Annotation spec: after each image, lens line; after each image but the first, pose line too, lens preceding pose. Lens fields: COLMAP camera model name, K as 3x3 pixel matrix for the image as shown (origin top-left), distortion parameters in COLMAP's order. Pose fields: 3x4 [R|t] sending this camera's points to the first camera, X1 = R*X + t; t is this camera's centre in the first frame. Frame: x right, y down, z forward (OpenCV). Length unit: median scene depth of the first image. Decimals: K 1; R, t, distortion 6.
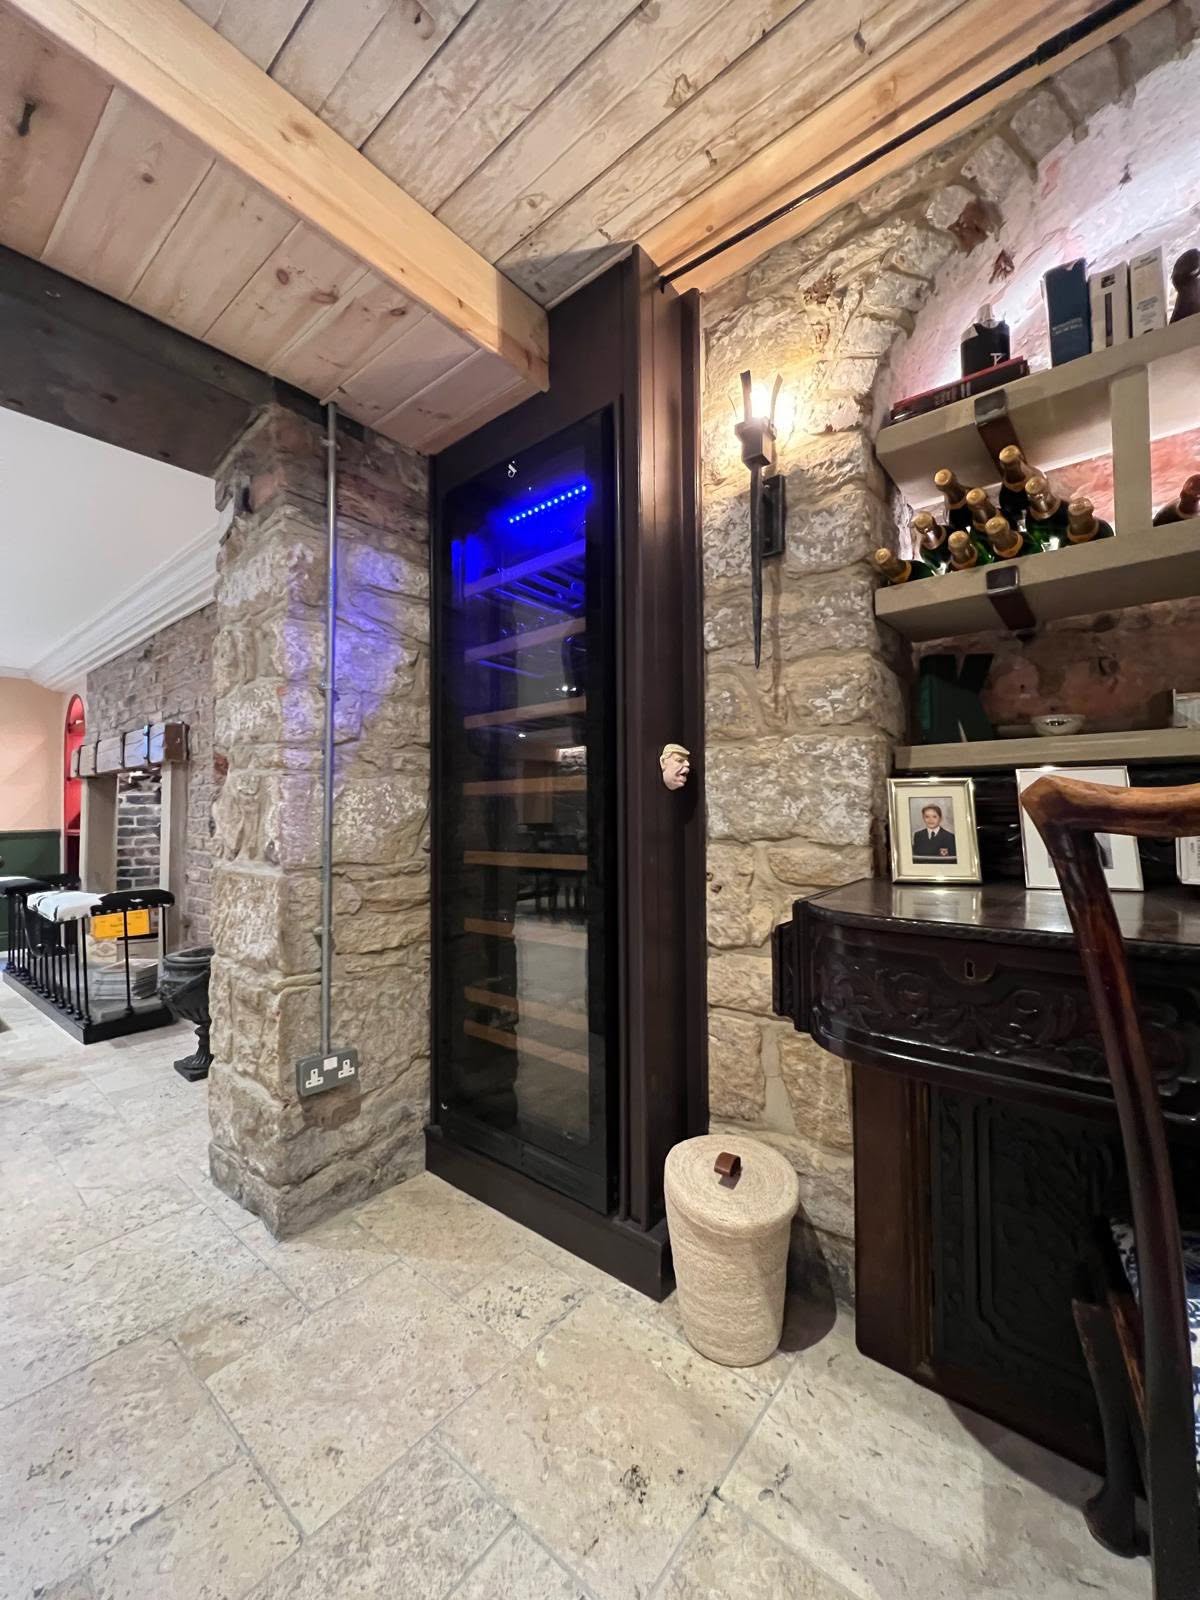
lens RADIAL K [[637.9, 0, 606.3], [0, 637.9, 795.7], [0, 0, 1]] dist [-0.002275, 0.000436]
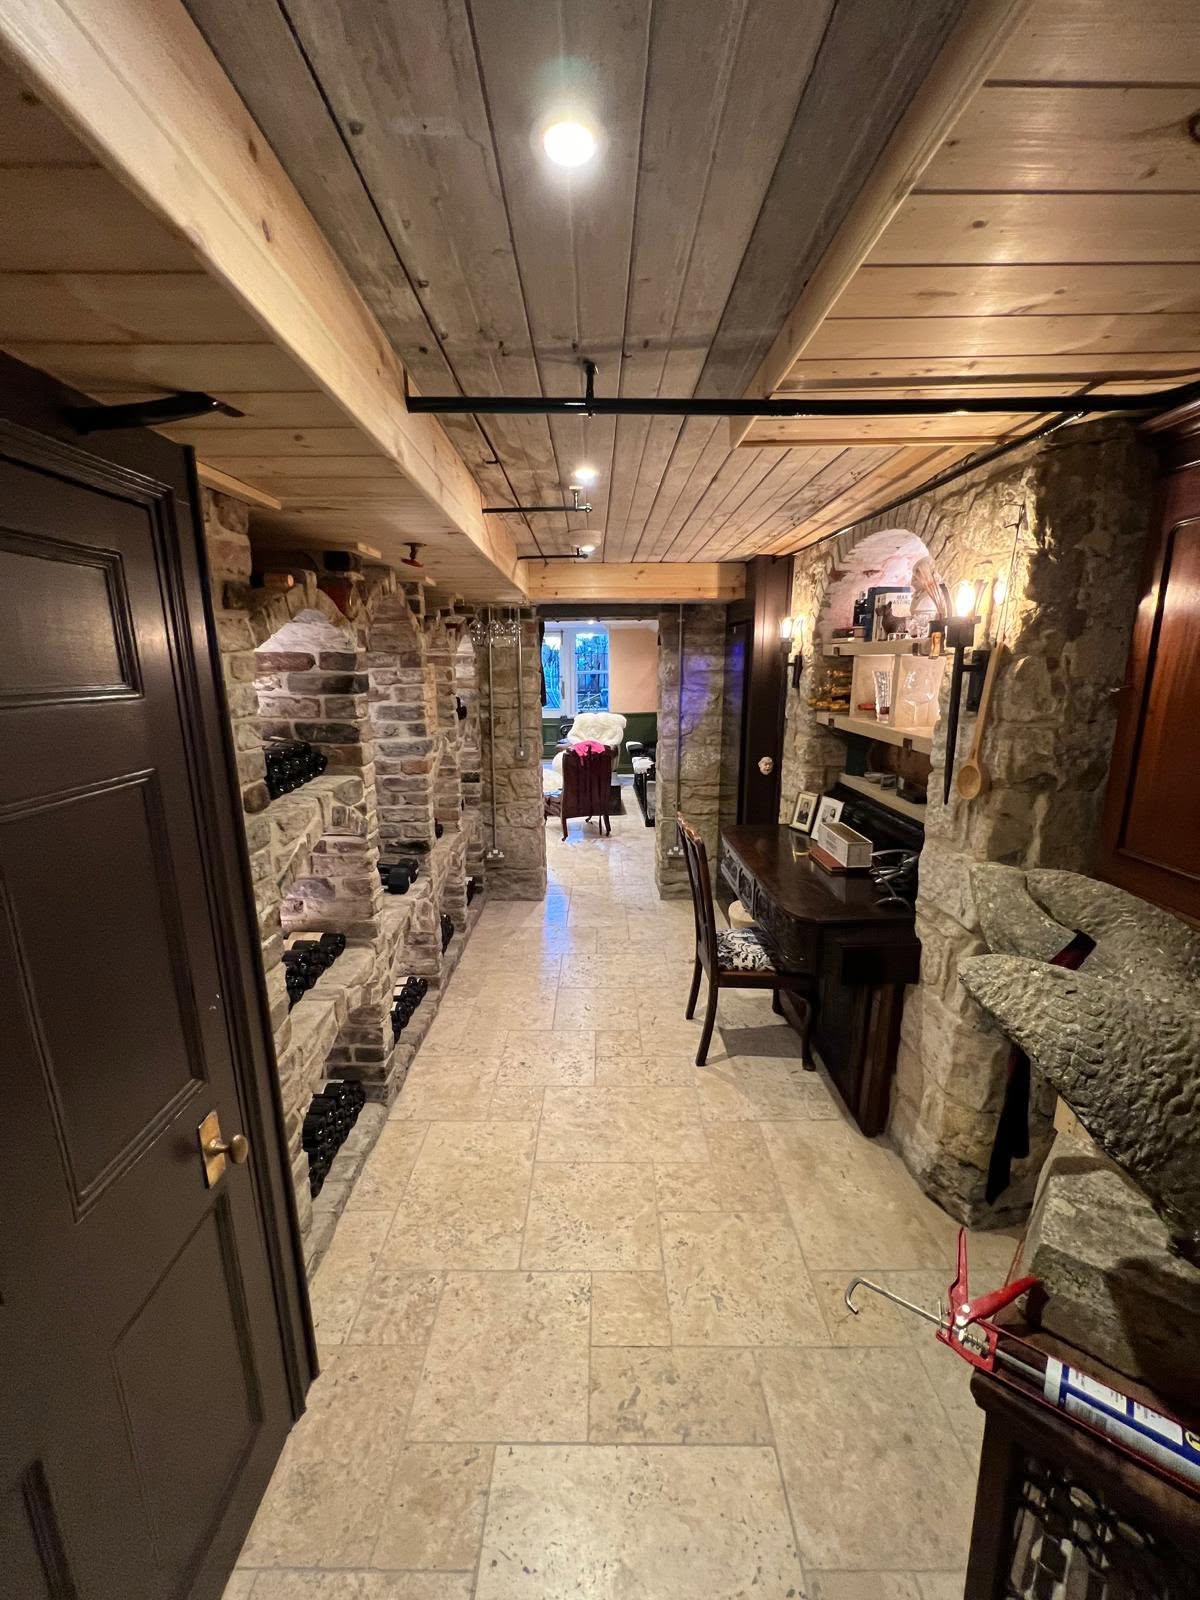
lens RADIAL K [[637.9, 0, 596.2], [0, 637.9, 800.4], [0, 0, 1]] dist [-0.002275, 0.000436]
pose [[0.635322, 0.172789, -0.752668, 1.765419], [0.024977, 0.969539, 0.243660, -0.601642], [0.771843, -0.173602, 0.611654, -1.202406]]
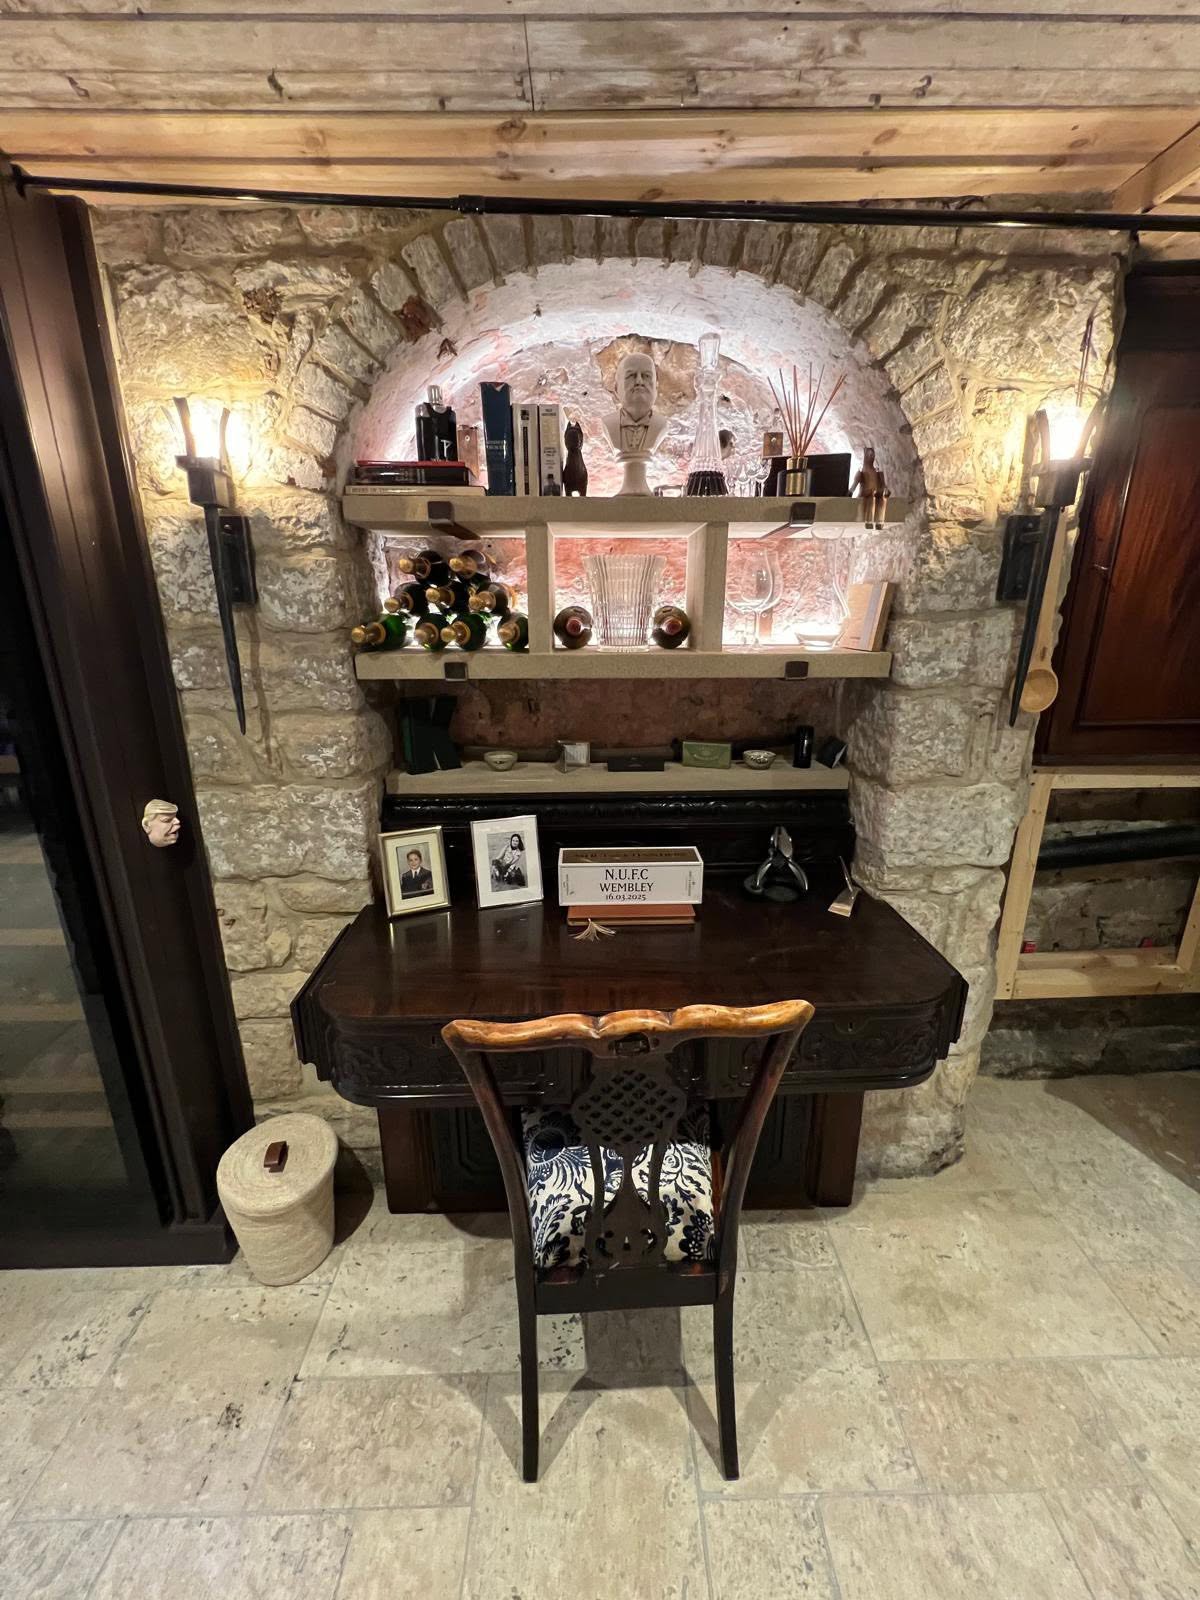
lens RADIAL K [[637.9, 0, 606.4], [0, 637.9, 799.8], [0, 0, 1]] dist [-0.002275, 0.000436]
pose [[0.757446, -0.174225, 0.629223, 0.019649], [-0.026068, 0.954900, 0.295781, -0.414569], [-0.652377, -0.240441, 0.718744, -0.118987]]
